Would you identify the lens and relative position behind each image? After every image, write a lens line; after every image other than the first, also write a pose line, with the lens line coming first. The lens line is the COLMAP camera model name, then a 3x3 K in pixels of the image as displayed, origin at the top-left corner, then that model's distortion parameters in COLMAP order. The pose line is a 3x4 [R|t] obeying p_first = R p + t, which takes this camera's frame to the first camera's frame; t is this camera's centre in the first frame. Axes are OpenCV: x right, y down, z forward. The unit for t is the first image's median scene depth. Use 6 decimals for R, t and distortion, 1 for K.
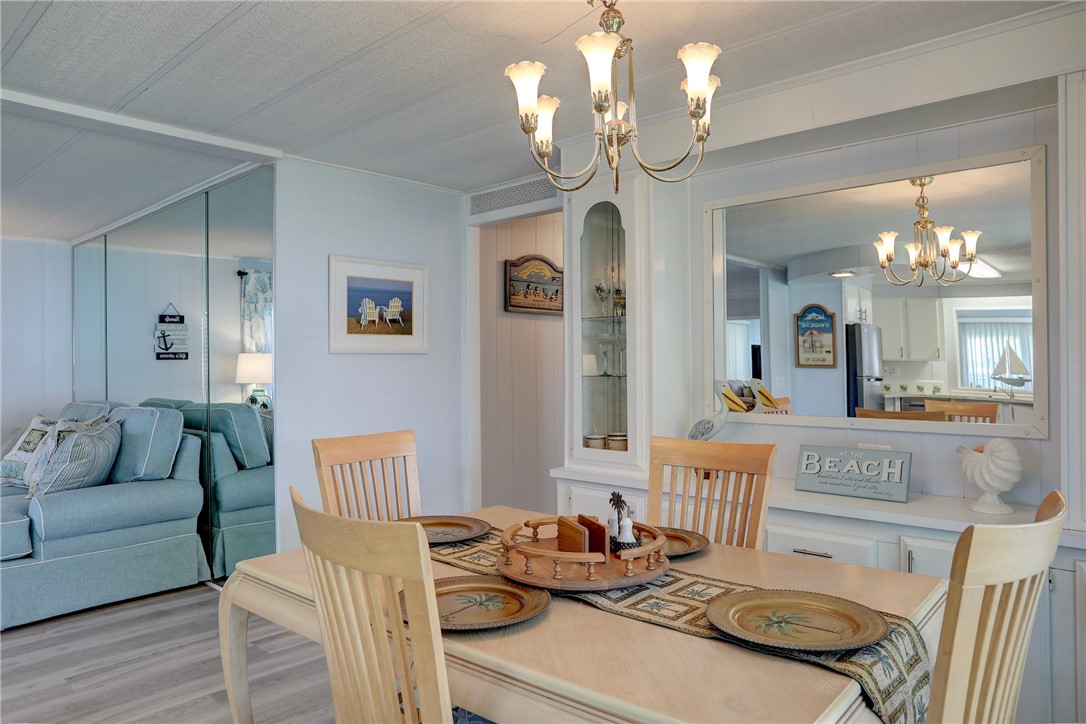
lens RADIAL K [[718.5, 0, 543.0], [0, 718.5, 362.0], [0, 0, 1]] dist [-0.003860, -0.000499]
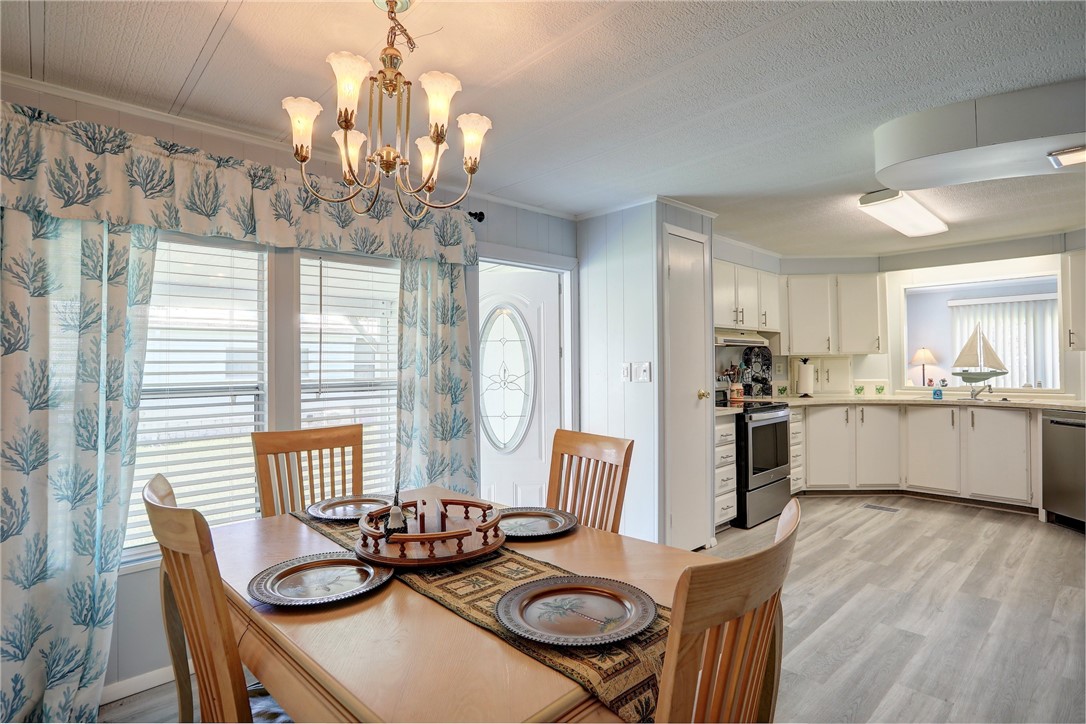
lens RADIAL K [[538.5, 0, 543.0], [0, 538.5, 362.0], [0, 0, 1]] dist [0.004632, 0.000248]
pose [[-0.995034, 0.019983, 0.097507, -0.136187], [0.019065, 0.999765, -0.010333, -0.002516], [-0.097691, -0.008423, -0.995181, 1.177932]]
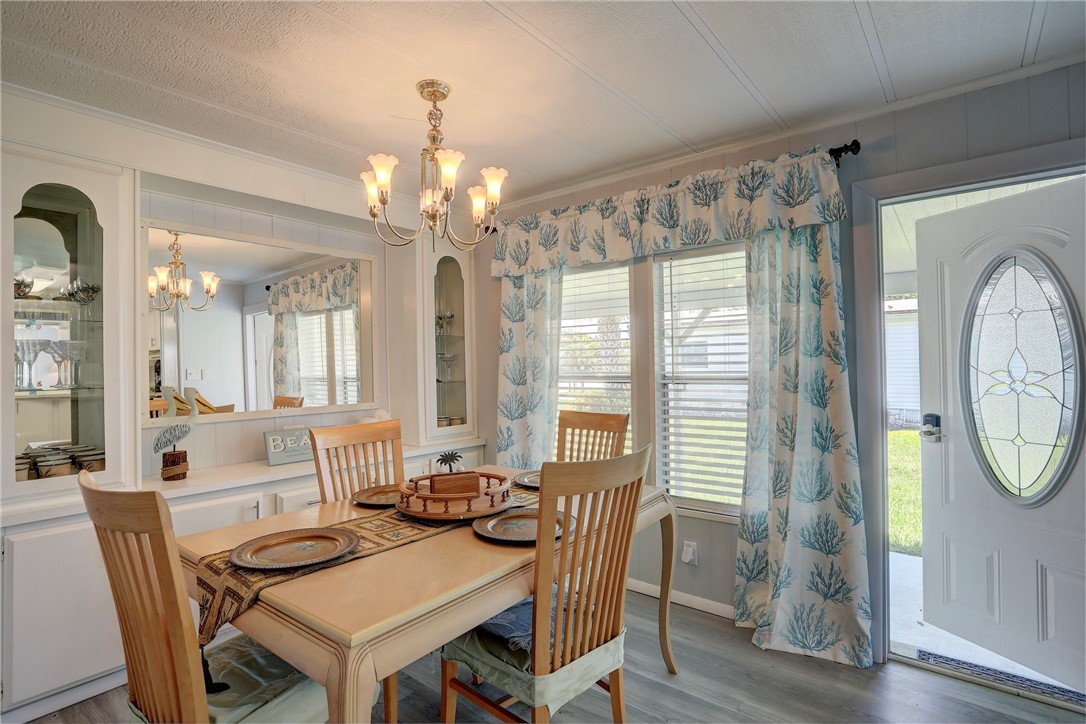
lens RADIAL K [[538.5, 0, 543.0], [0, 538.5, 362.0], [0, 0, 1]] dist [0.004632, 0.000248]
pose [[-0.053823, 0.007510, 0.998522, -0.677858], [0.009798, 0.999928, -0.006992, -0.003082], [-0.998502, 0.009407, -0.053892, 0.549461]]
